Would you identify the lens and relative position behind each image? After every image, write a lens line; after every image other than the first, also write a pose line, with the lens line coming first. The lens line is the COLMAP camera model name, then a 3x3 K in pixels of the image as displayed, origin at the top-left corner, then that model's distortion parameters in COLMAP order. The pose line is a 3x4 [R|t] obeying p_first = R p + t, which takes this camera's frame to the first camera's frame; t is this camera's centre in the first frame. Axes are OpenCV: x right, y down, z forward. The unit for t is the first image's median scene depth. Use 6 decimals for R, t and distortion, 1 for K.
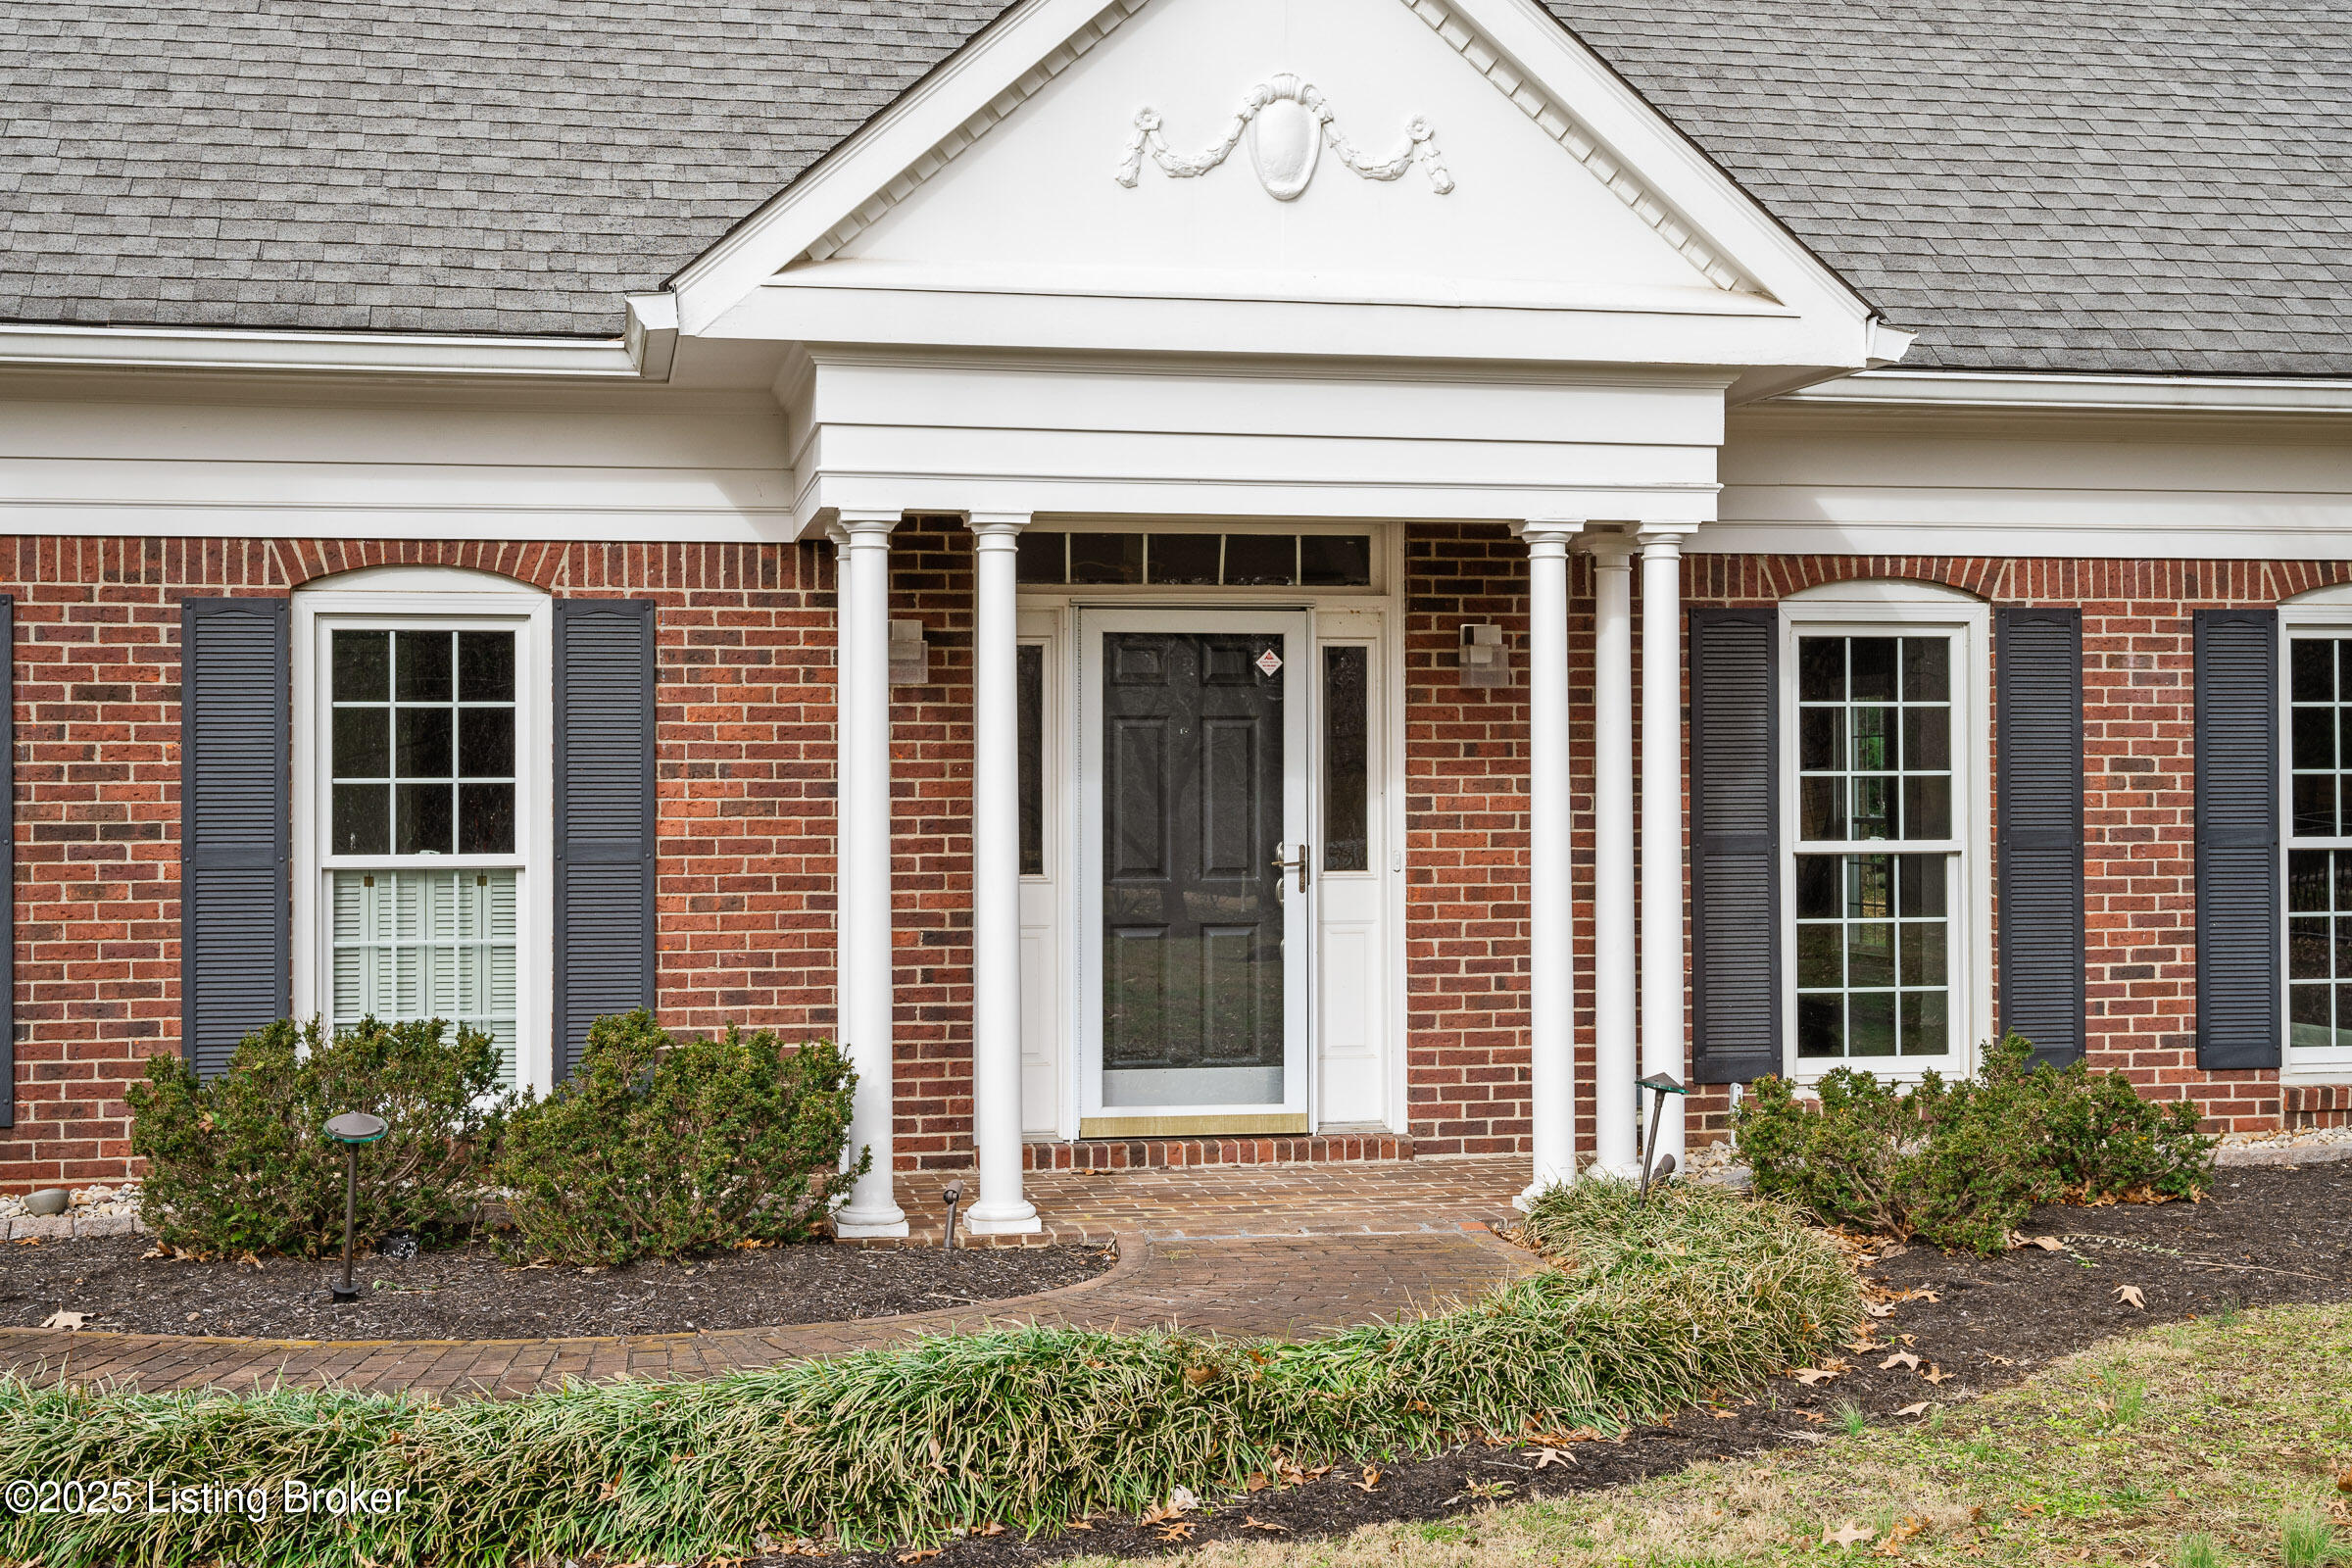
lens RADIAL K [[2858.9, 0, 1176.0], [0, 2858.9, 777.3], [0, 0, 1]] dist [0.041588, 0.000000]
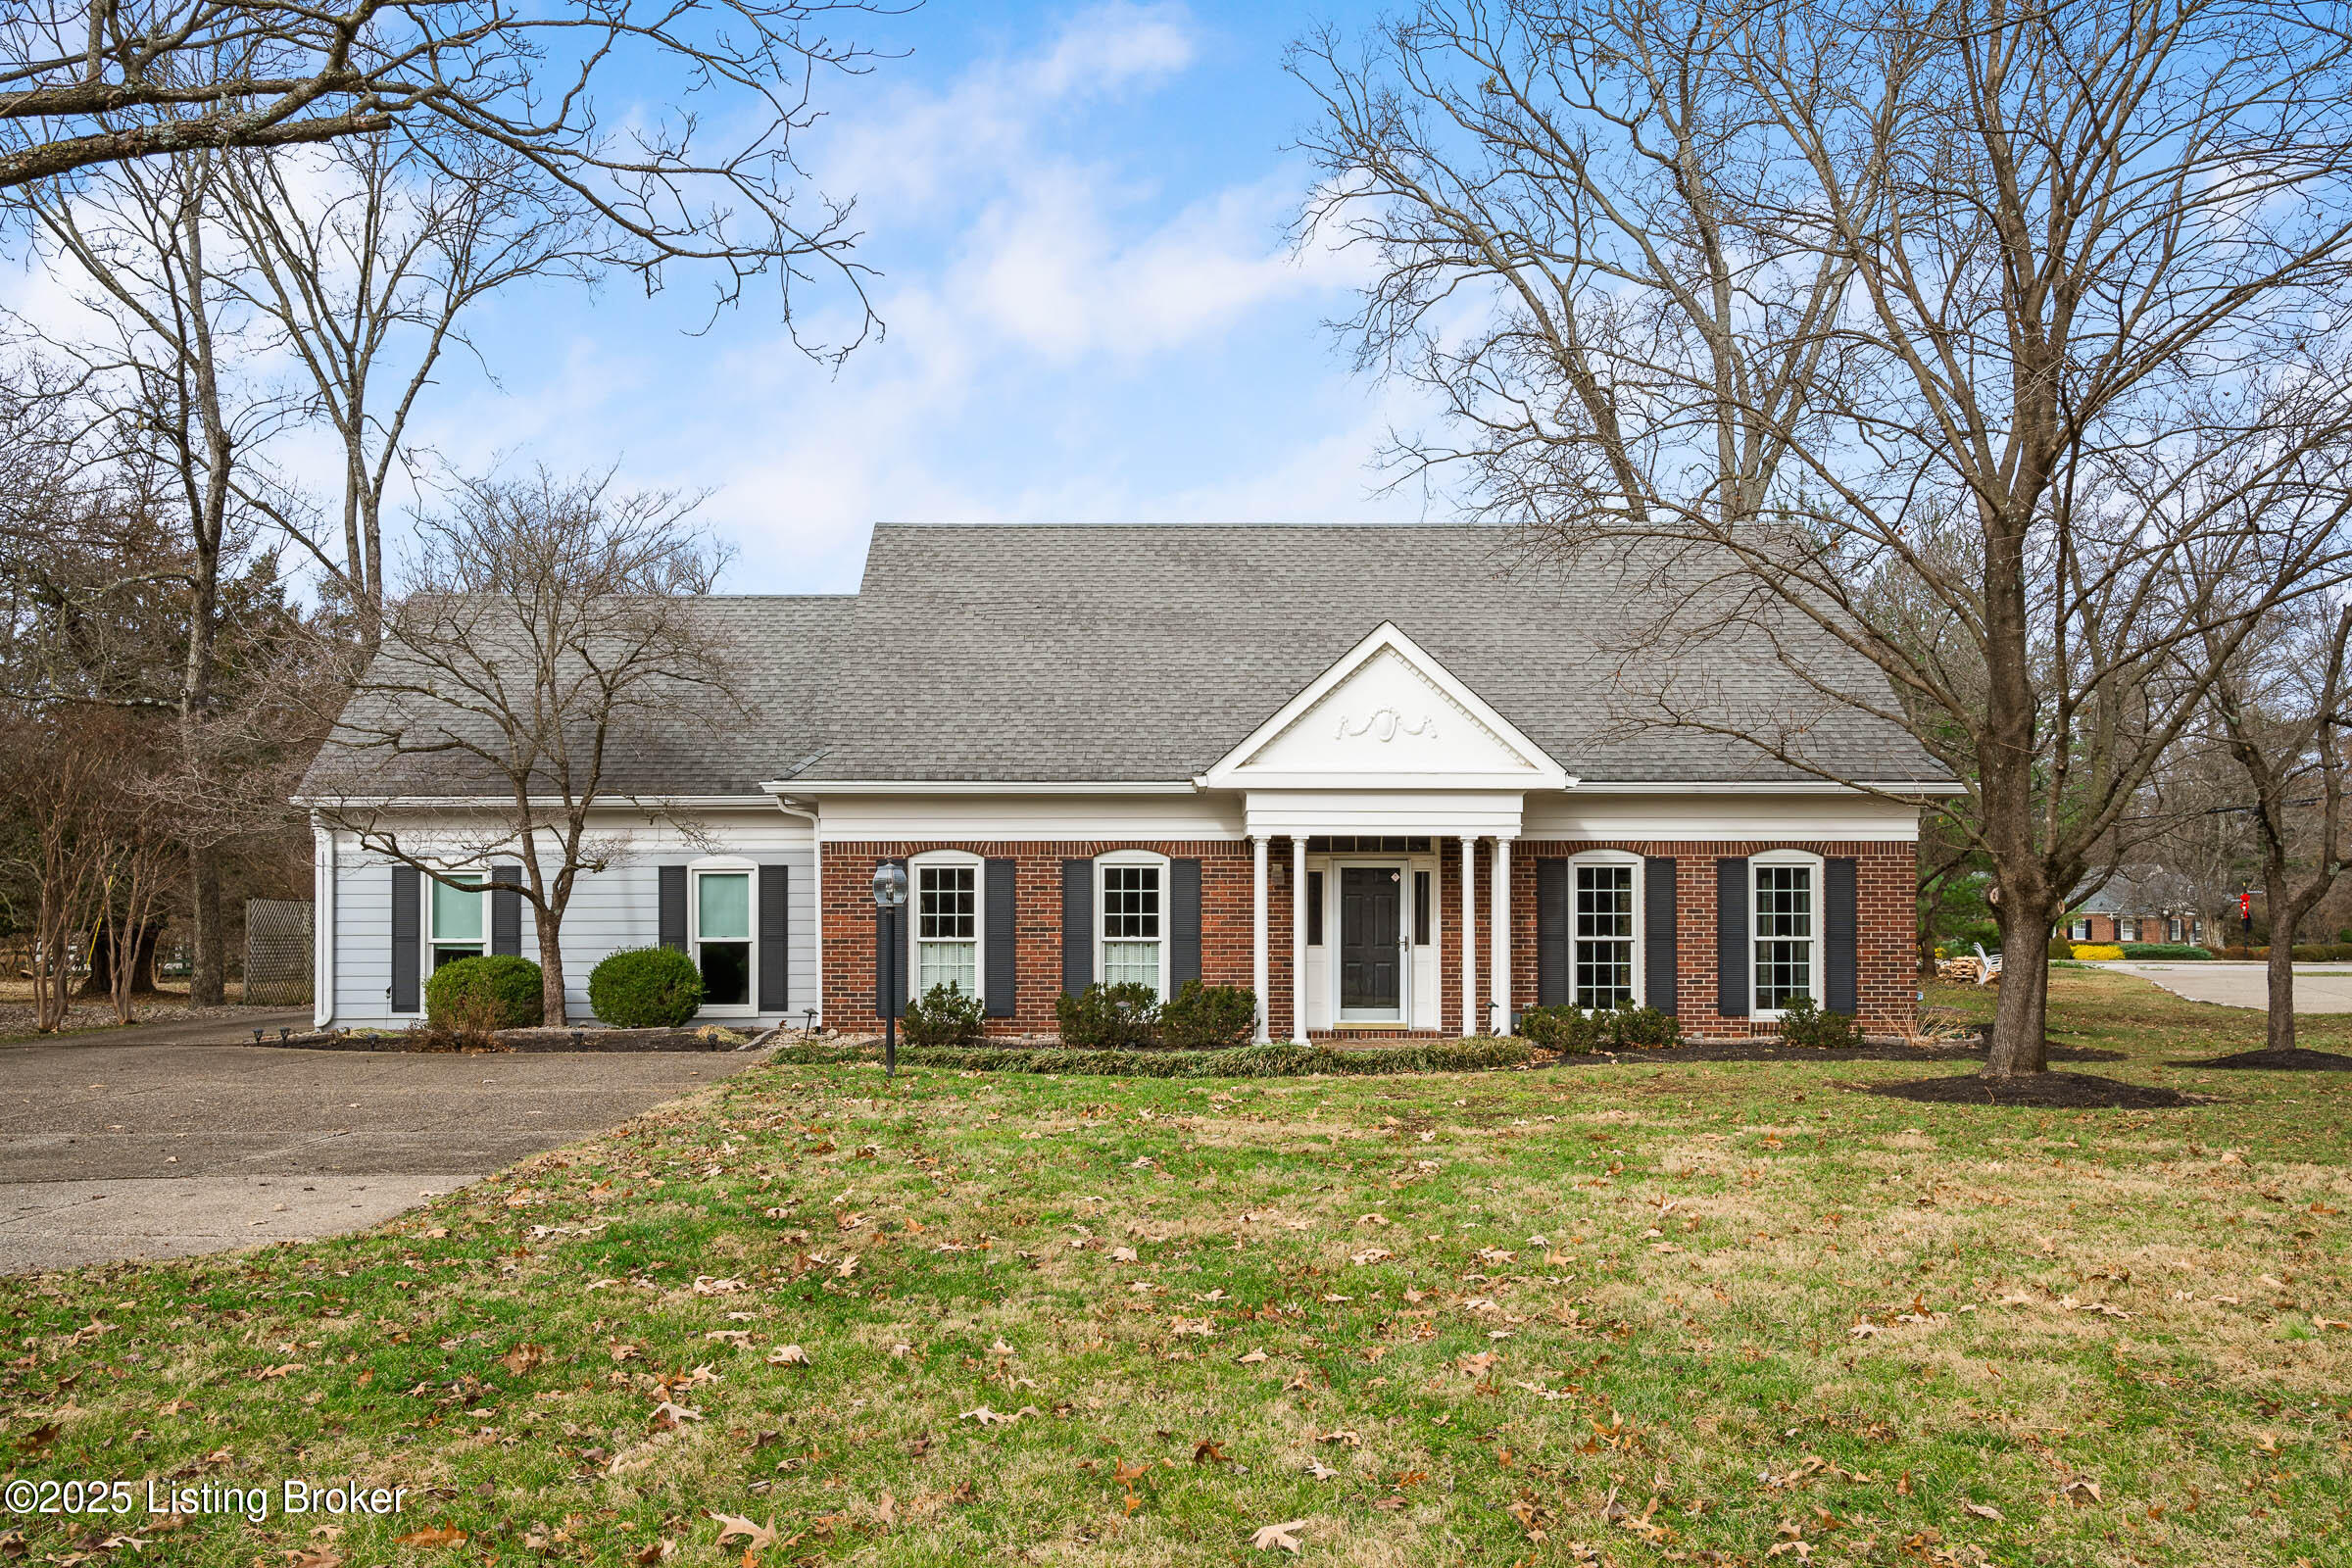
lens RADIAL K [[1974.0, 0, 1174.0], [0, 1974.0, 786.2], [0, 0, 1]] dist [0.011782, 0.000461]
pose [[0.980903, -0.010056, -0.194237, 0.222789], [-0.003653, 0.997534, -0.070090, 0.012853], [0.194463, 0.069461, 0.978447, -1.195840]]
